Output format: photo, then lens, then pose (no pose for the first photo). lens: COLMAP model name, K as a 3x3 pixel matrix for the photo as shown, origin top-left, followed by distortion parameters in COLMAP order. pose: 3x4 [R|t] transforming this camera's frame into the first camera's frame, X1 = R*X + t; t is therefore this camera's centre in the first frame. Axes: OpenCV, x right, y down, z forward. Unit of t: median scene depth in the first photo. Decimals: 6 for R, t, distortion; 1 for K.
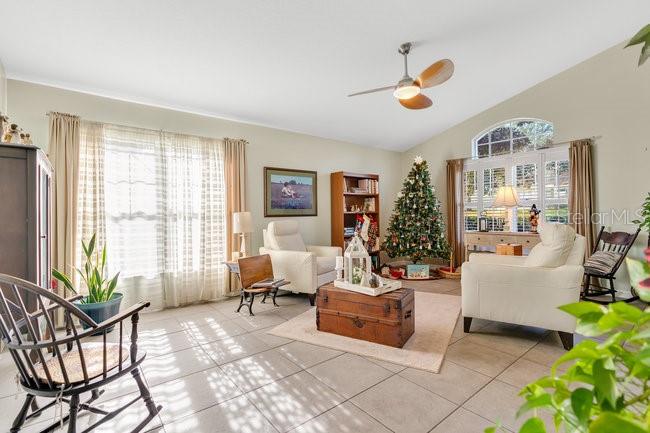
lens RADIAL K [[298.8, 0, 309.7], [0, 298.8, 217.0], [0, 0, 1]] dist [0.002244, 0.000349]
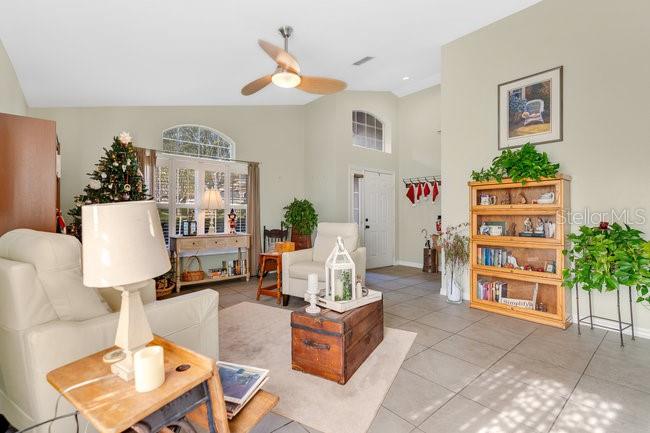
lens RADIAL K [[300.2, 0, 325.0], [0, 300.2, 216.5], [0, 0, 1]] dist [0.000750, 0.000333]
pose [[-0.059316, 0.008096, 0.998206, -0.924125], [0.004408, 0.999959, -0.007849, -0.000949], [-0.998230, 0.003934, -0.059349, 1.520391]]
